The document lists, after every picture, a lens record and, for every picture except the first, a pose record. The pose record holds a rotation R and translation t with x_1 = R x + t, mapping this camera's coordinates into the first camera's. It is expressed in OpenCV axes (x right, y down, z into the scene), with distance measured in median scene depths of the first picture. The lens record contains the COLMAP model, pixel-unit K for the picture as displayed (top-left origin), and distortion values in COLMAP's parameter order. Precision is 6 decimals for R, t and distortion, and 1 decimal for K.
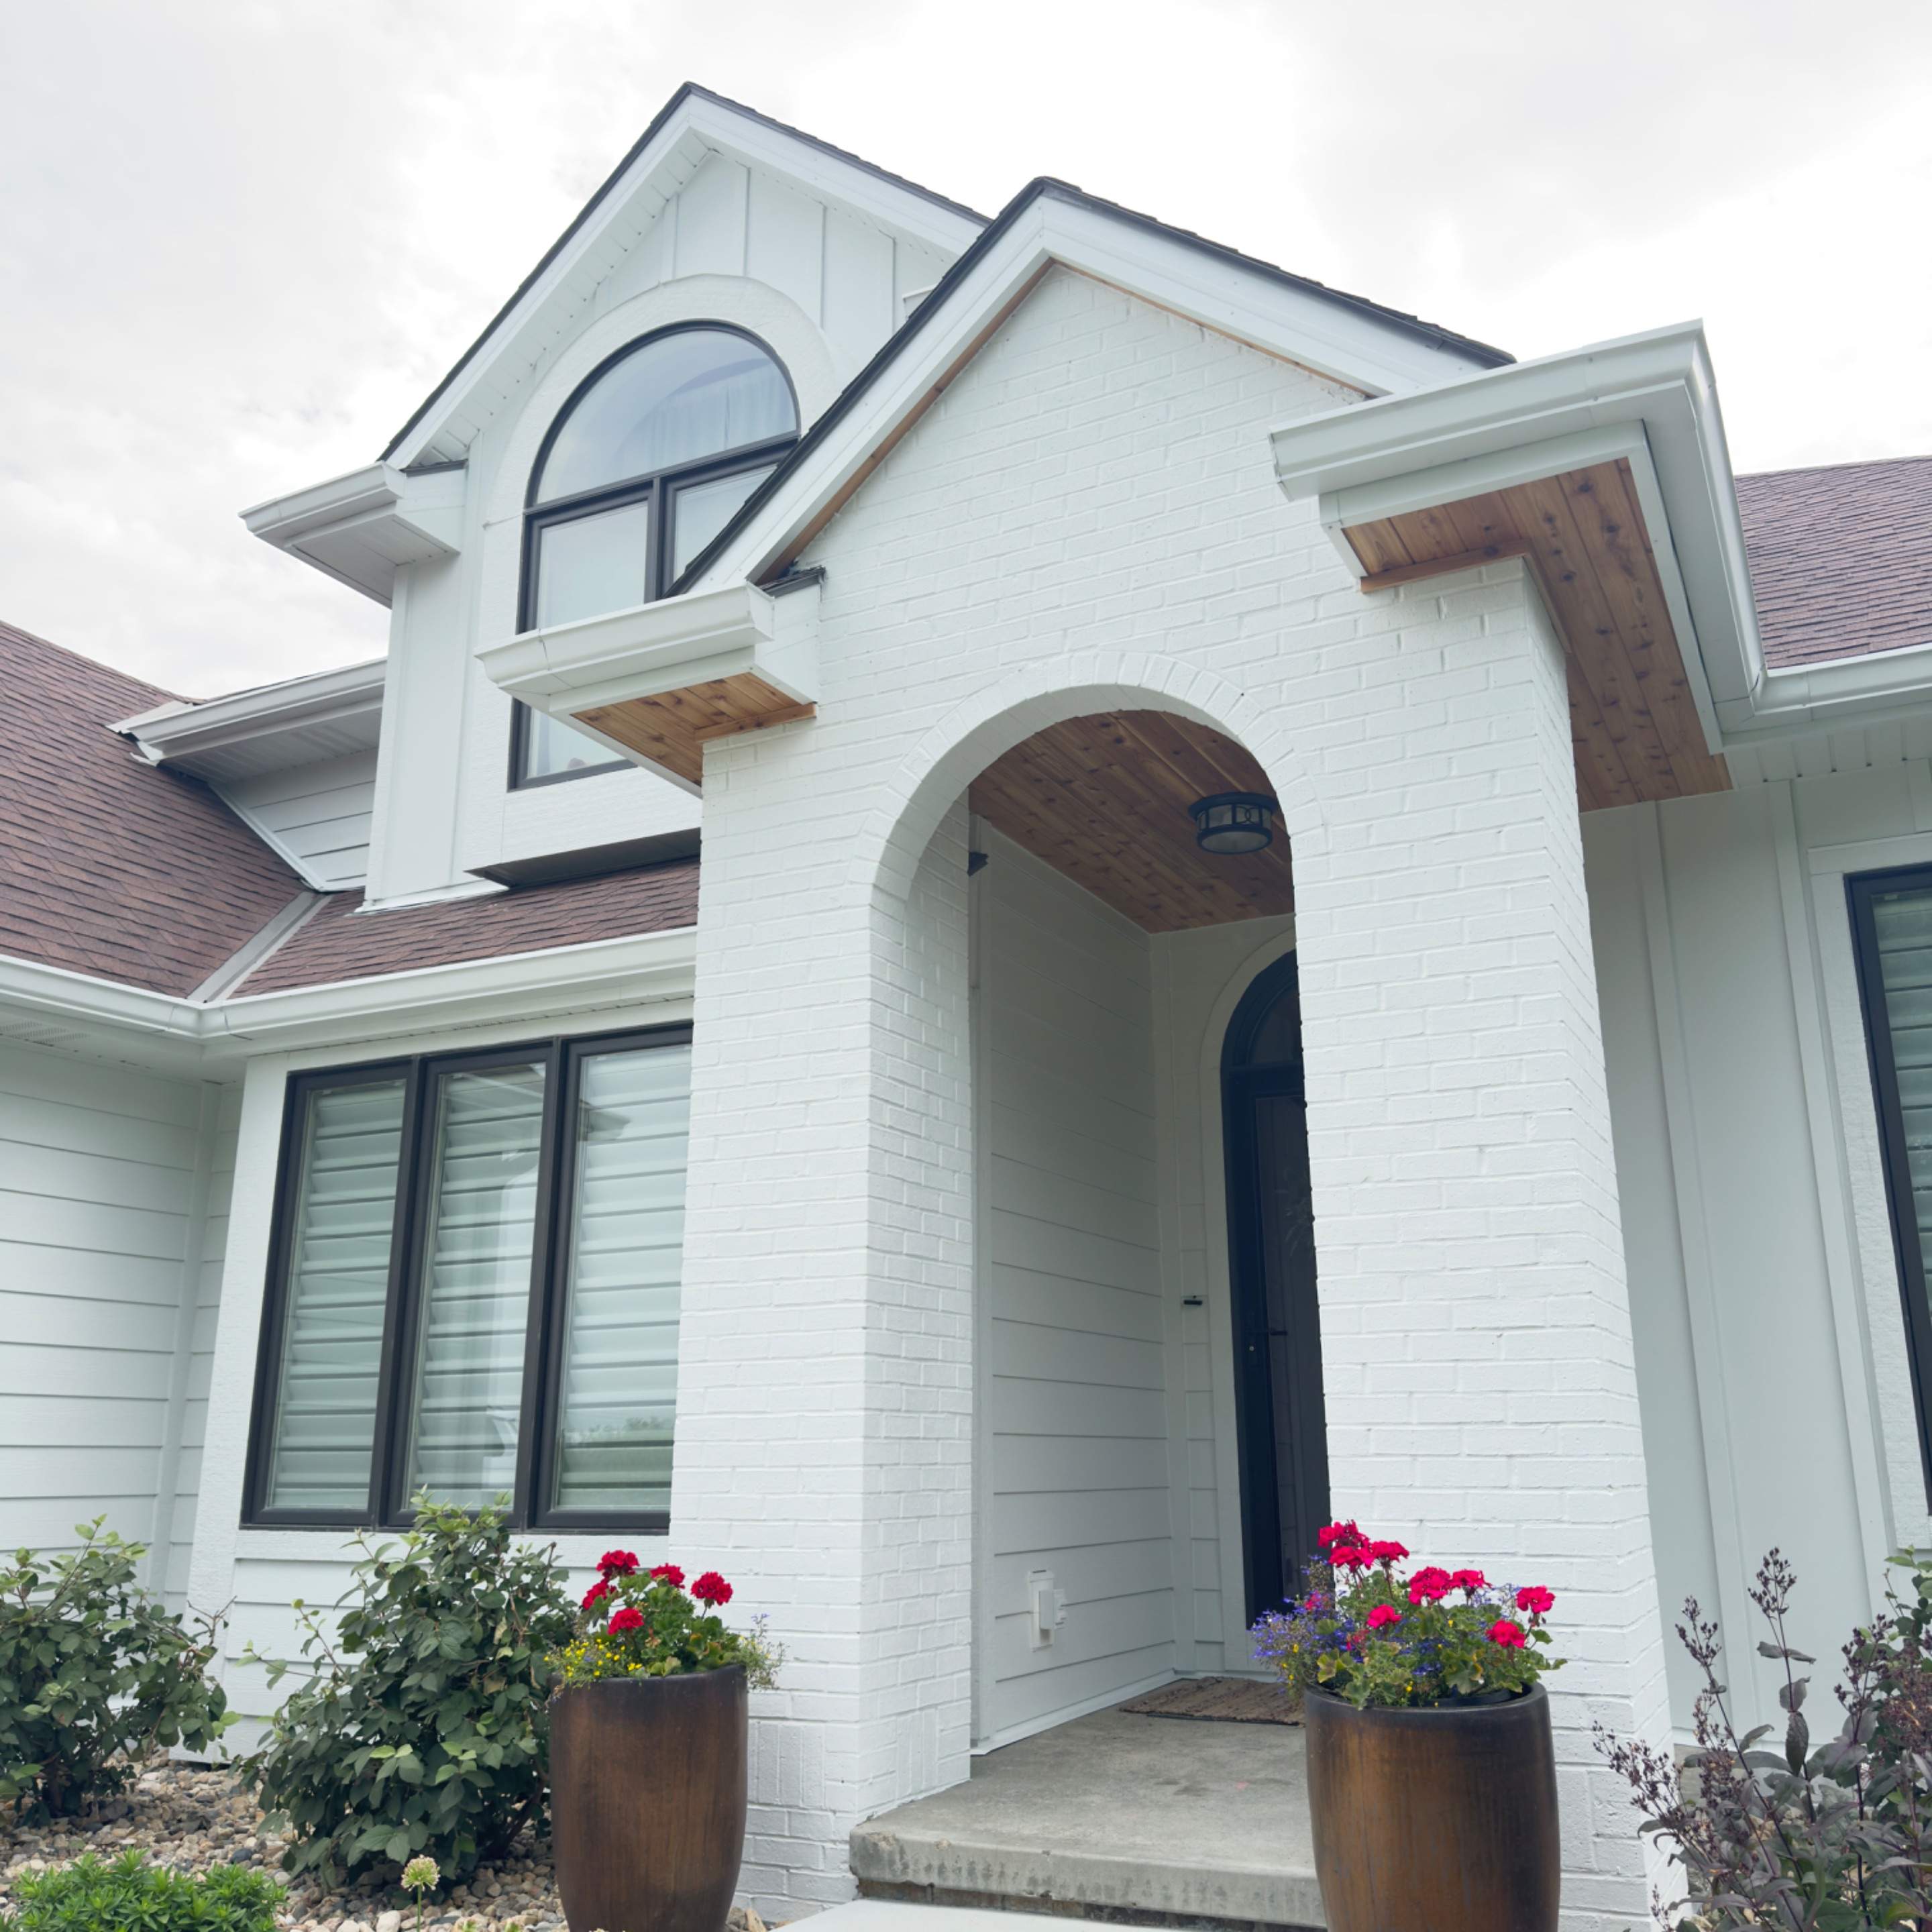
lens RADIAL K [[1792.2, 0, 1023.9], [0, 1792.2, 966.9], [0, 0, 1]] dist [0.001658, 0.001697]
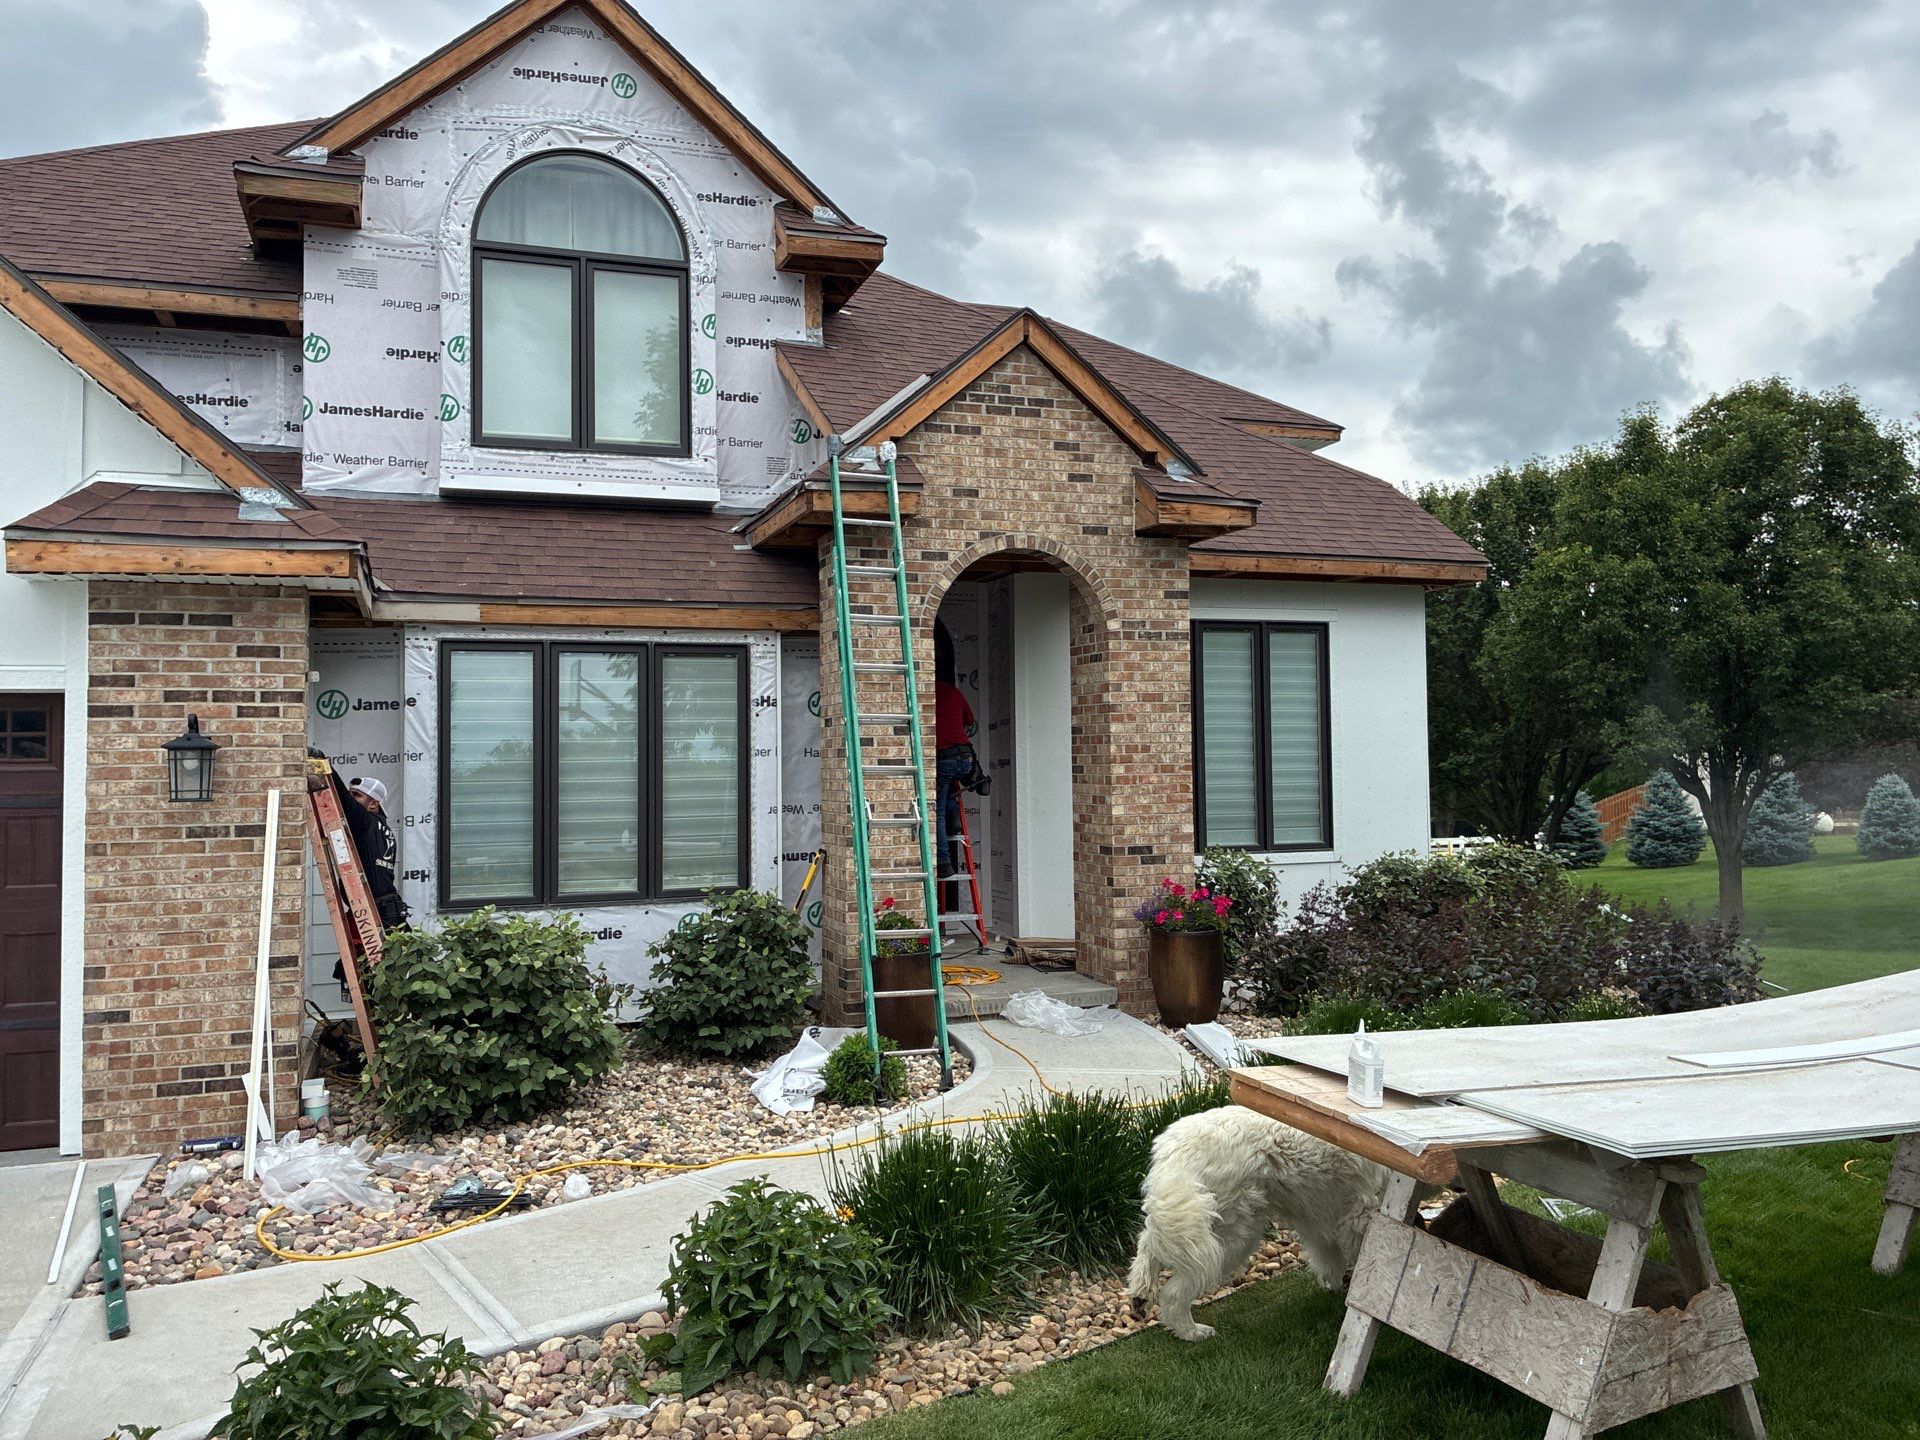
lens RADIAL K [[1500.9, 0, 960.0], [0, 1500.9, 720.0], [0, 0, 1]] dist [0.001201, -0.003054]
pose [[0.698147, 0.017402, 0.715743, -1.197134], [-0.184495, 0.970315, 0.156368, -0.193286], [-0.691775, -0.241219, 0.680633, -0.291306]]
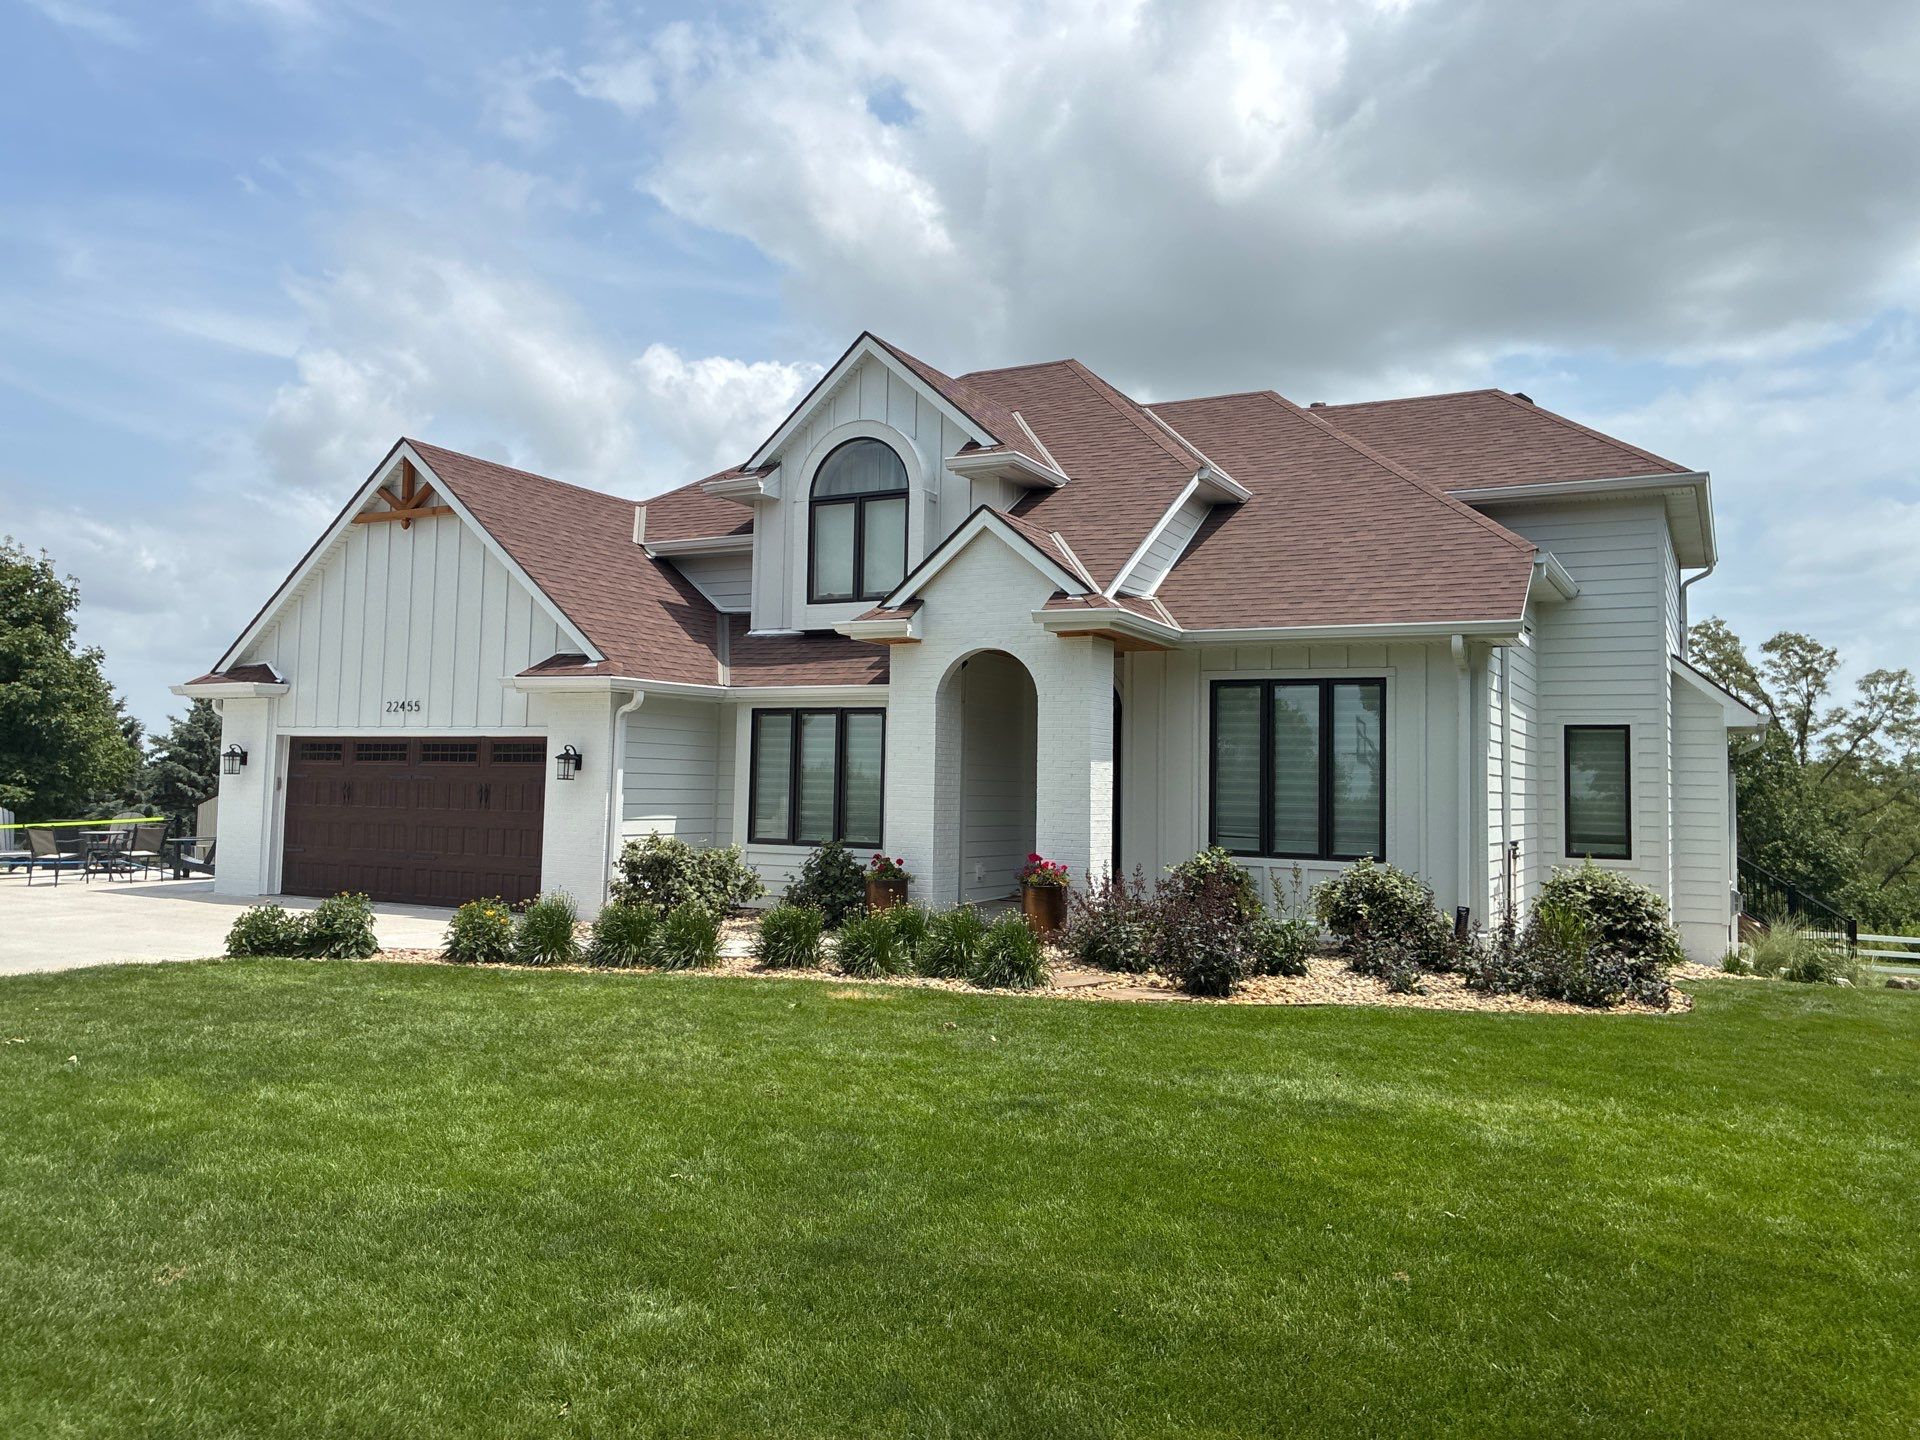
lens RADIAL K [[1461.2, 0, 960.0], [0, 1461.2, 720.0], [0, 0, 1]] dist [-0.000330, -0.003236]
pose [[0.998874, 0.025541, -0.039981, 0.081608], [-0.016045, 0.974927, 0.221947, -0.588110], [0.044648, -0.221056, 0.974239, -1.788245]]
